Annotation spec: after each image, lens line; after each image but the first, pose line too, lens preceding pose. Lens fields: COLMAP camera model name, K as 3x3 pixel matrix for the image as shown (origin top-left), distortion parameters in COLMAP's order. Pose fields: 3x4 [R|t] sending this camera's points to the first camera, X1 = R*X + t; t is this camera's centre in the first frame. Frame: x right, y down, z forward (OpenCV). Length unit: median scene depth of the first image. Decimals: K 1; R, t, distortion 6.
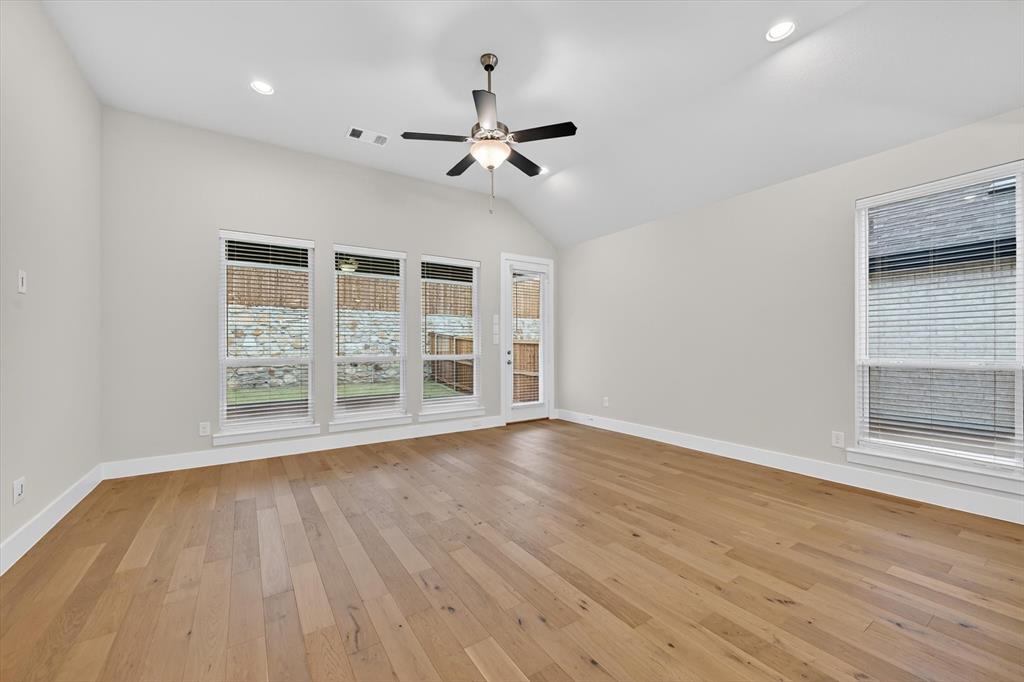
lens RADIAL K [[405.1, 0, 513.1], [0, 405.1, 344.7], [0, 0, 1]] dist [-0.003129, -0.000145]
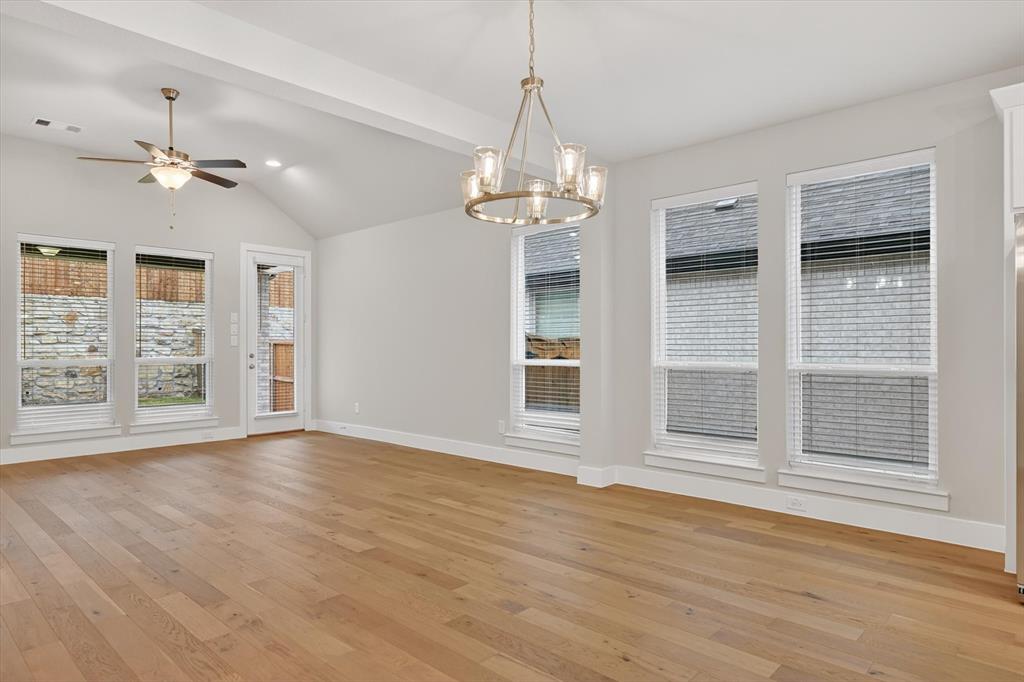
lens RADIAL K [[600.9, 0, 527.6], [0, 600.9, 347.1], [0, 0, 1]] dist [-0.049566, 0.026318]
pose [[0.966060, 0.002164, 0.258308, 0.234601], [-0.002298, 0.999997, 0.000218, -0.000948], [-0.258307, -0.000804, 0.966063, -0.408926]]
